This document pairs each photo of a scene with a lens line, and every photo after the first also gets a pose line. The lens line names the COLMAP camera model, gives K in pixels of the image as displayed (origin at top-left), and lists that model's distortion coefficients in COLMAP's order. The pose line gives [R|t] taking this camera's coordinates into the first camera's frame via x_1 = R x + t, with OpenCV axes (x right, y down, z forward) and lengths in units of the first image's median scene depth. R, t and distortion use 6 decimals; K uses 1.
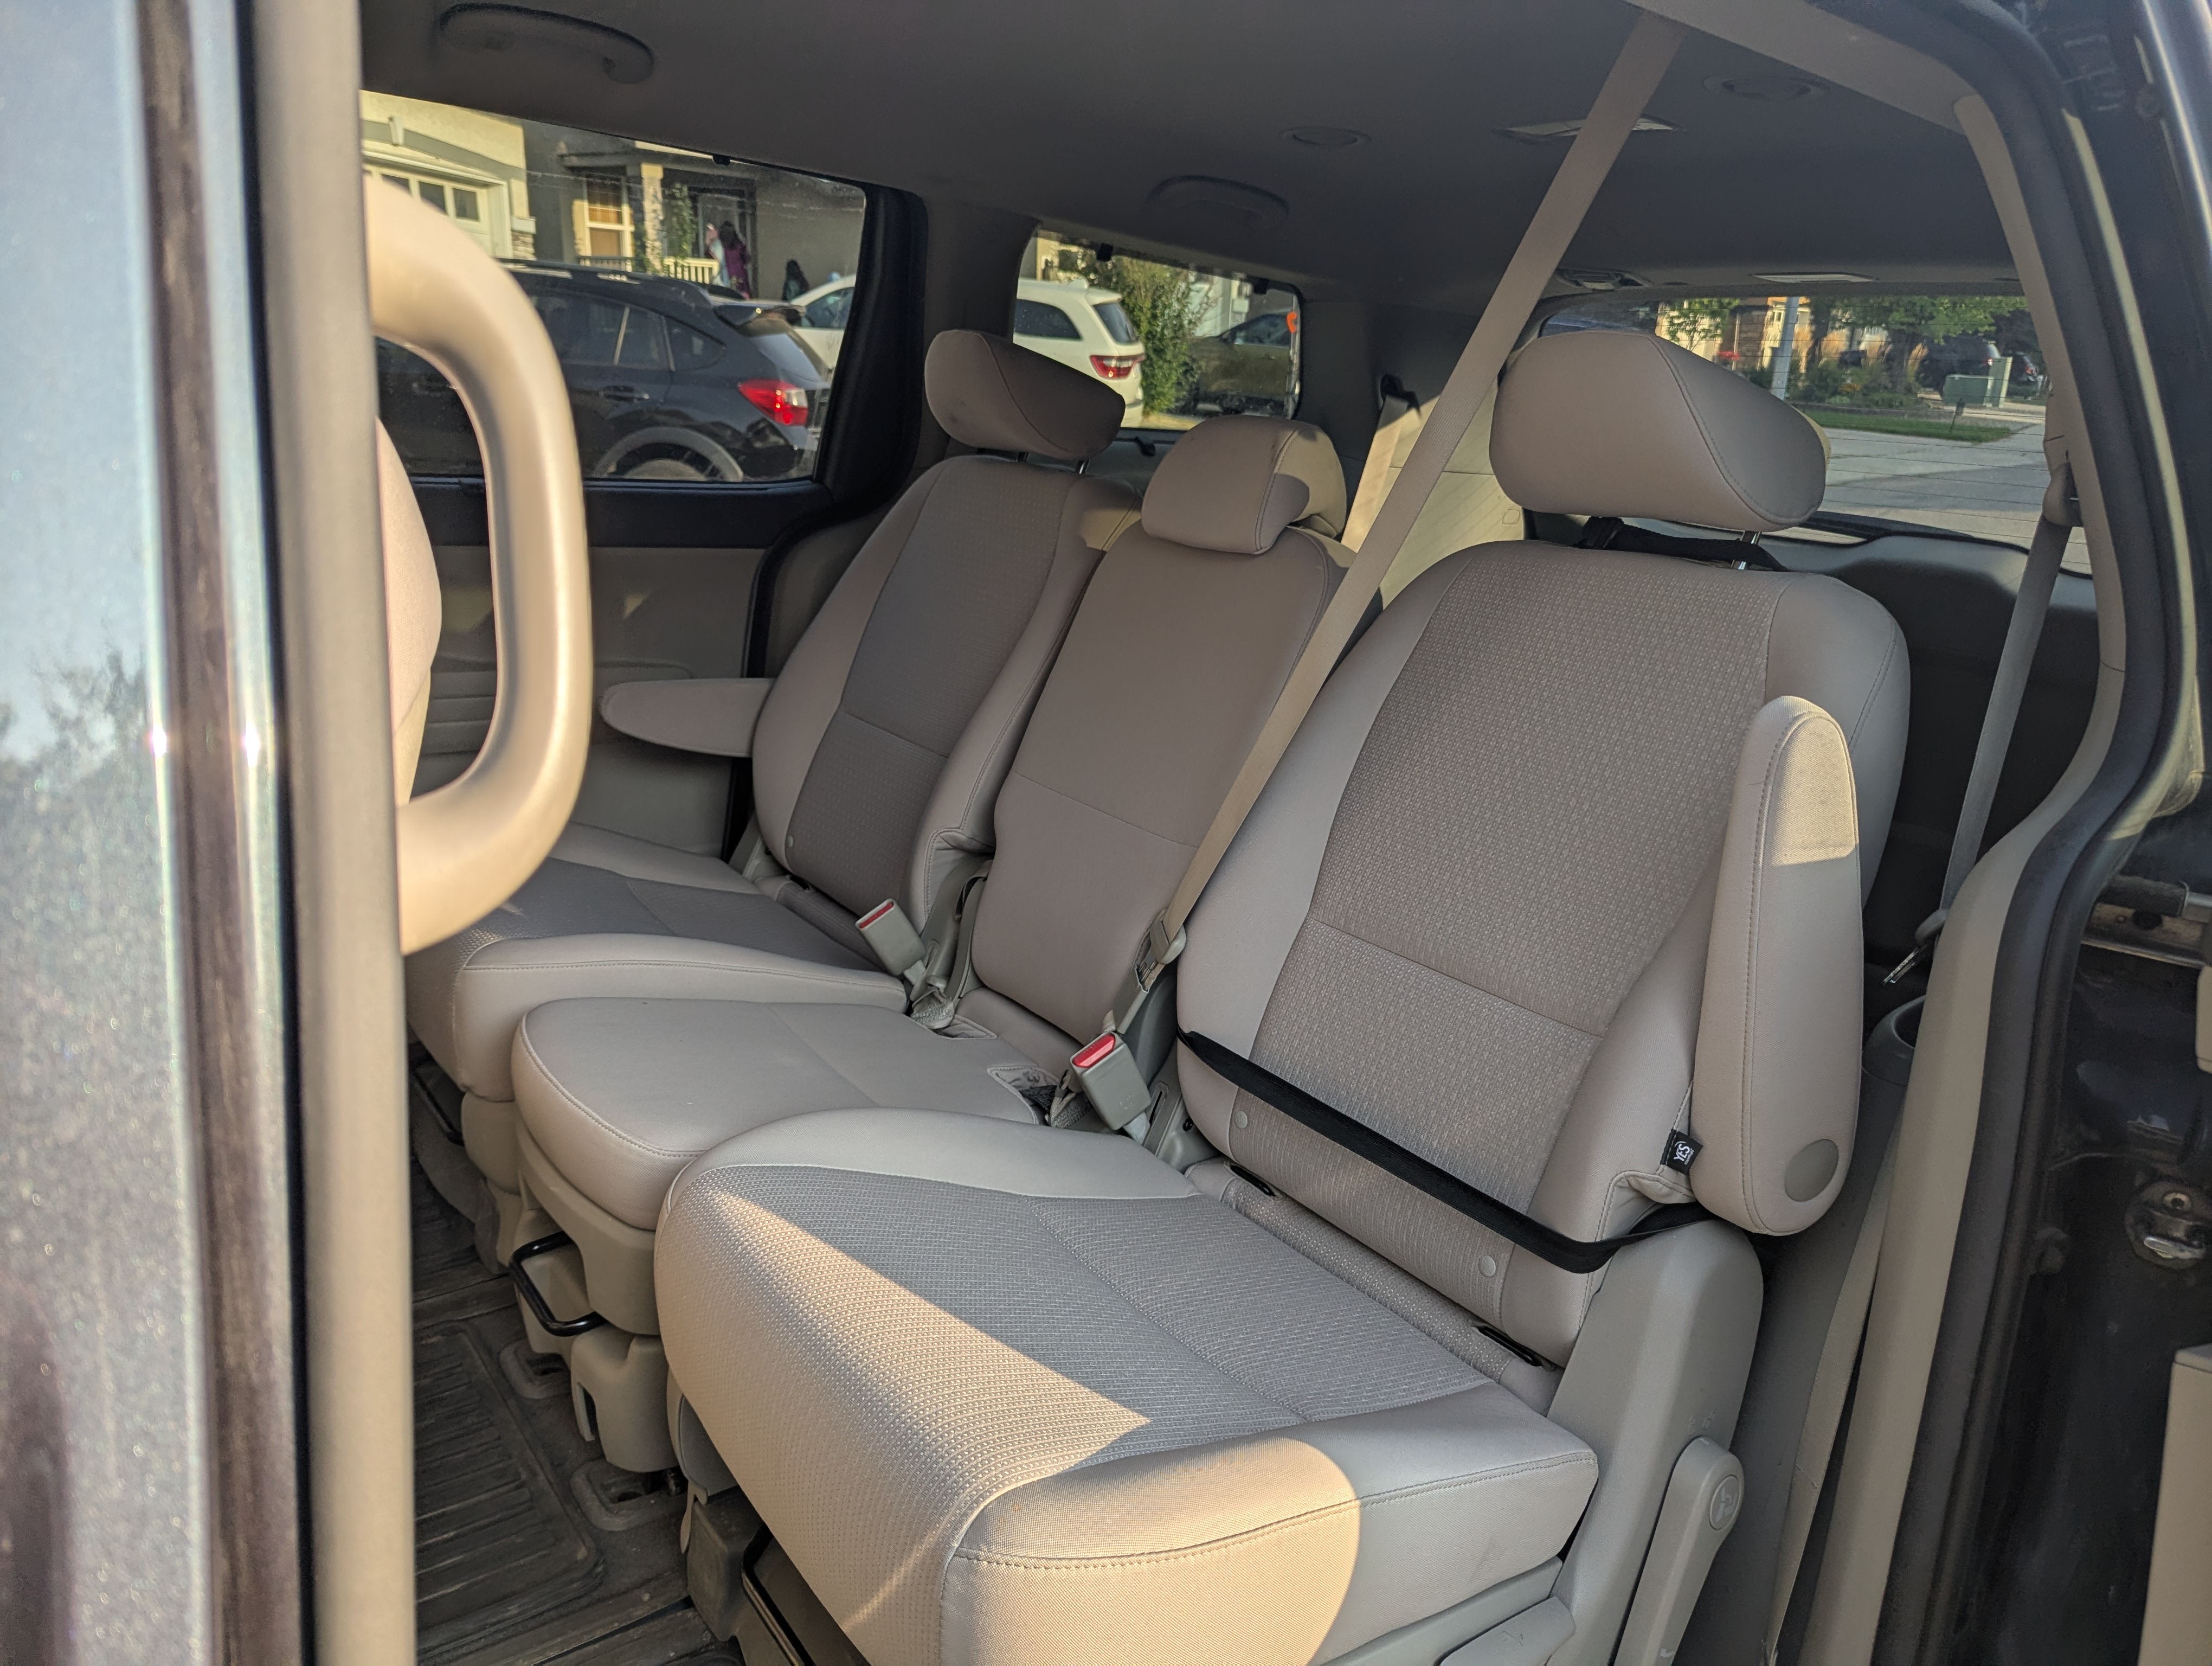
lens RADIAL K [[1632.3, 0, 1106.0], [0, 1632.3, 833.0], [0, 0, 1]] dist [0.030188, -0.006018]
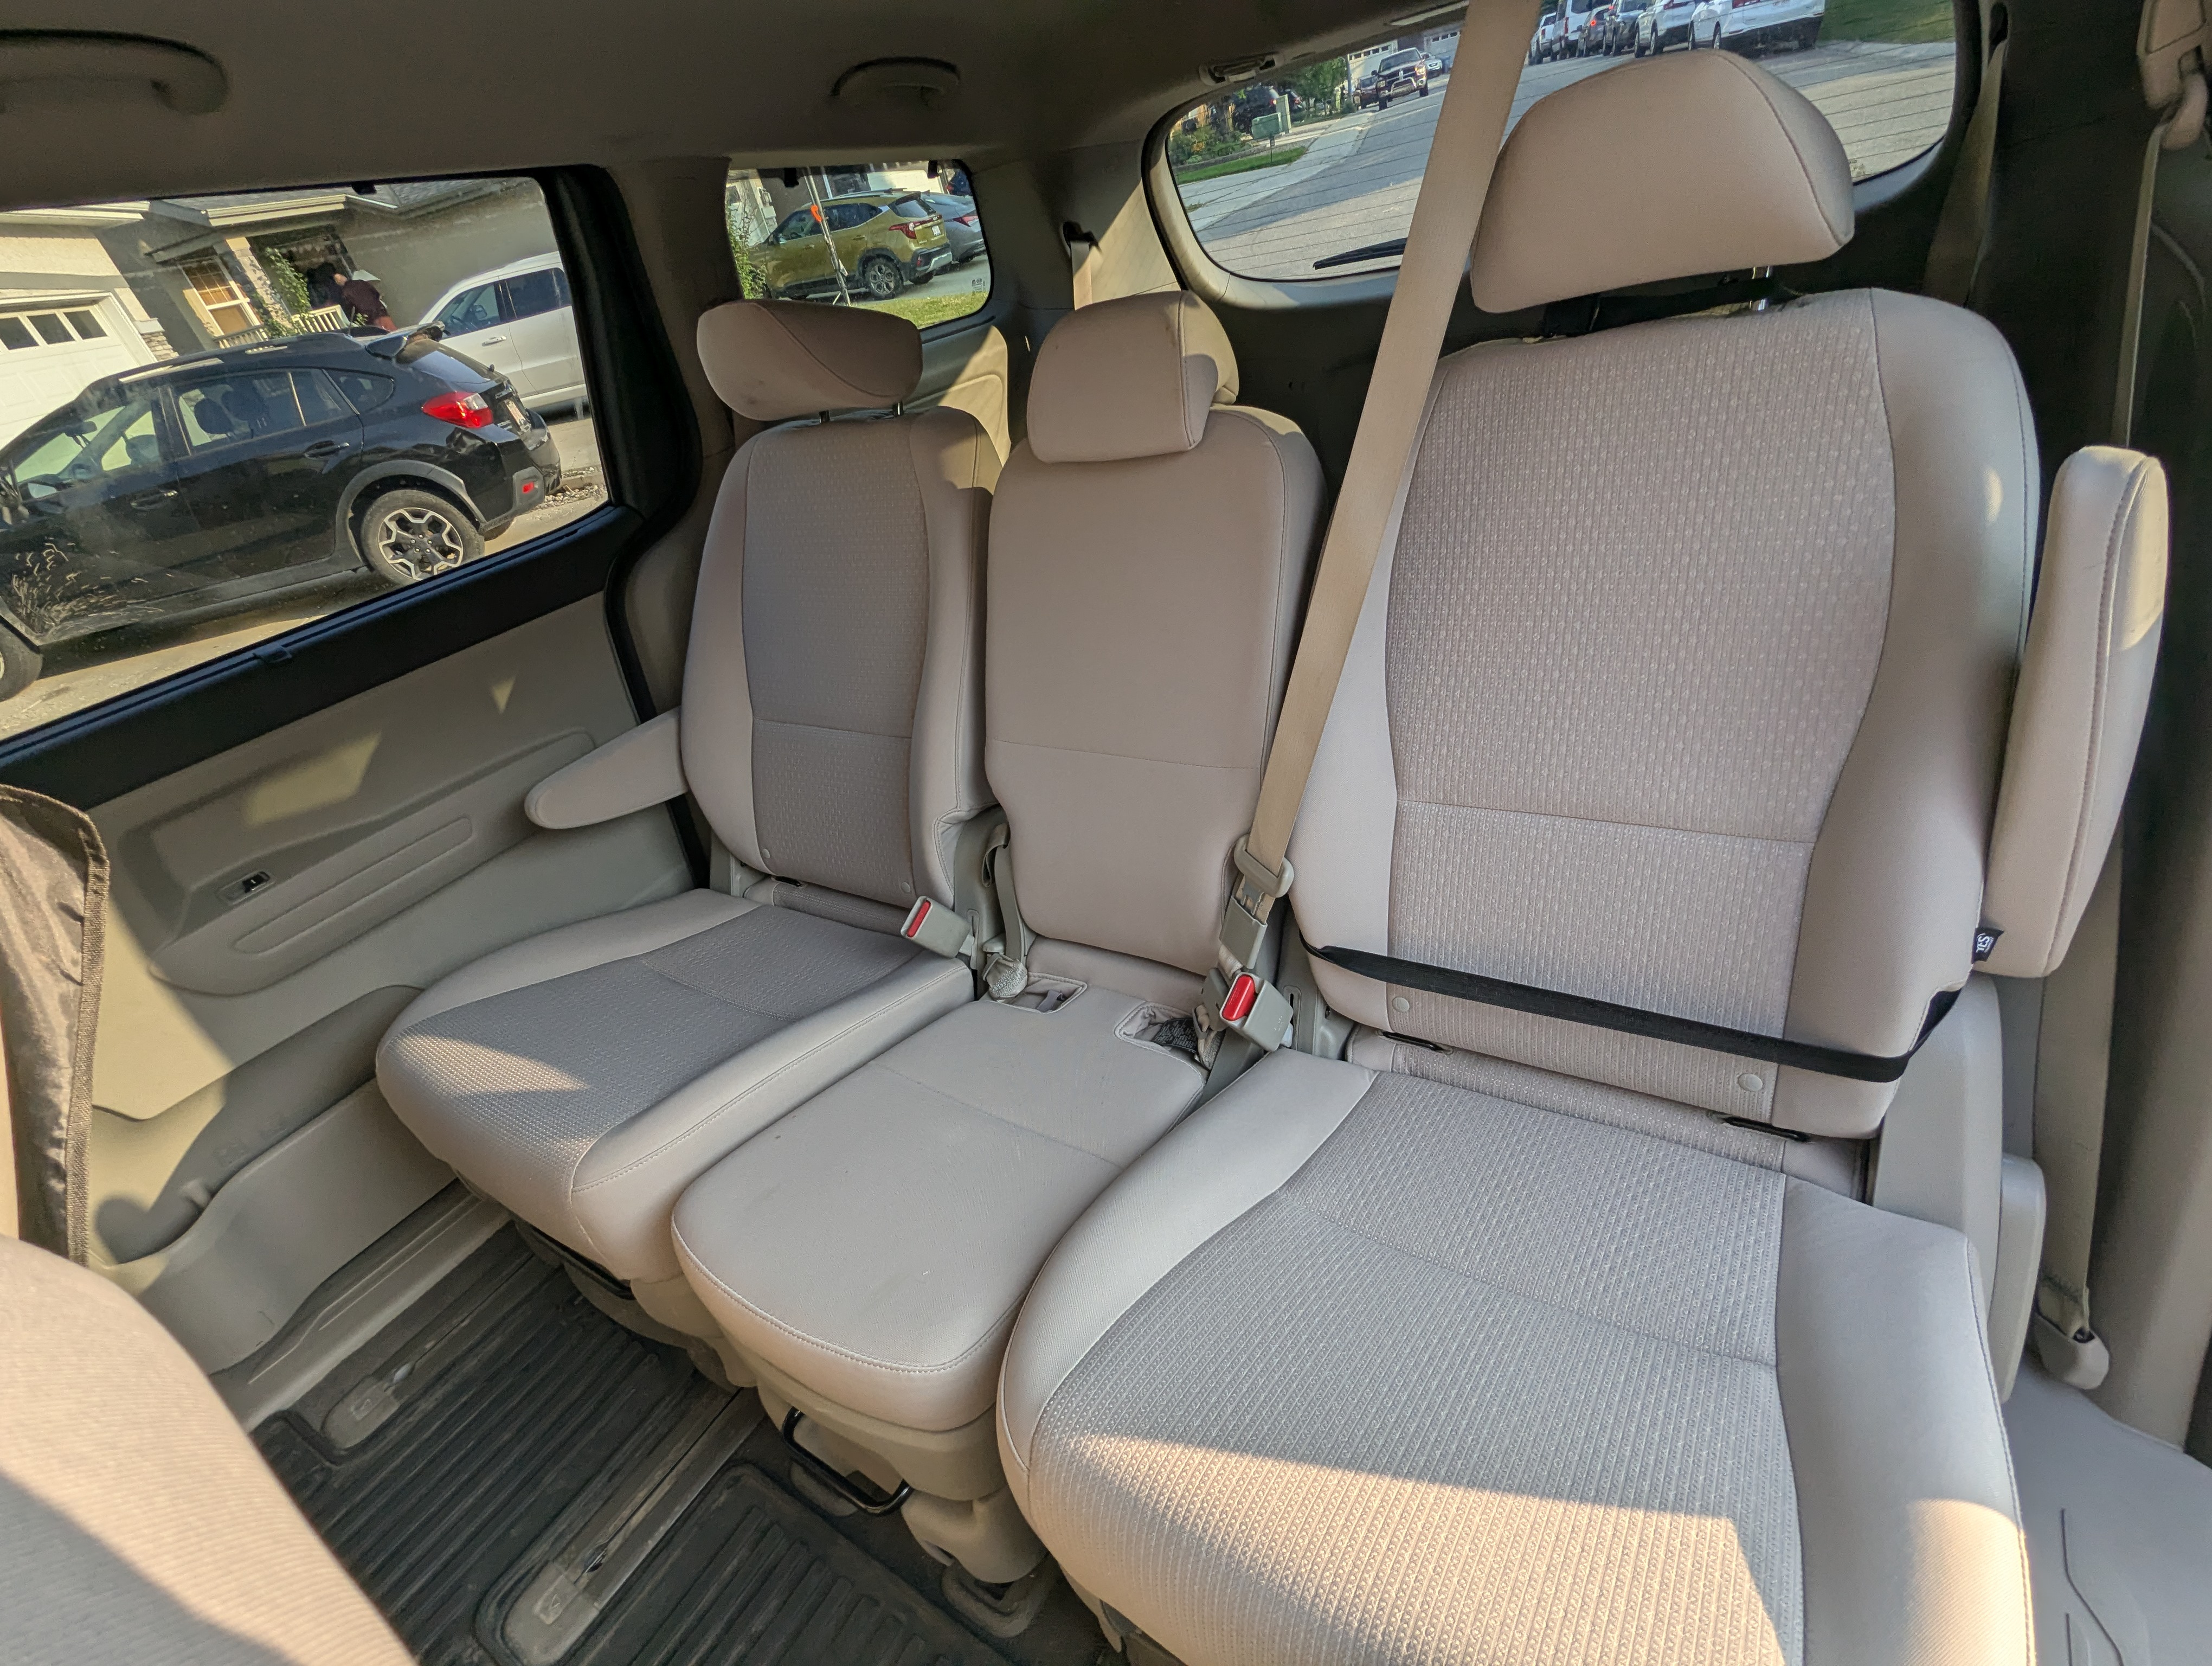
lens RADIAL K [[1051.8, 0, 1104.4], [0, 1051.8, 821.3], [0, 0, 1]] dist [-0.002557, 0.001693]
pose [[0.898445, -0.401919, 0.176797, -0.101446], [0.348348, 0.897566, 0.270239, -0.112575], [-0.267301, -0.181208, 0.946422, 0.283366]]
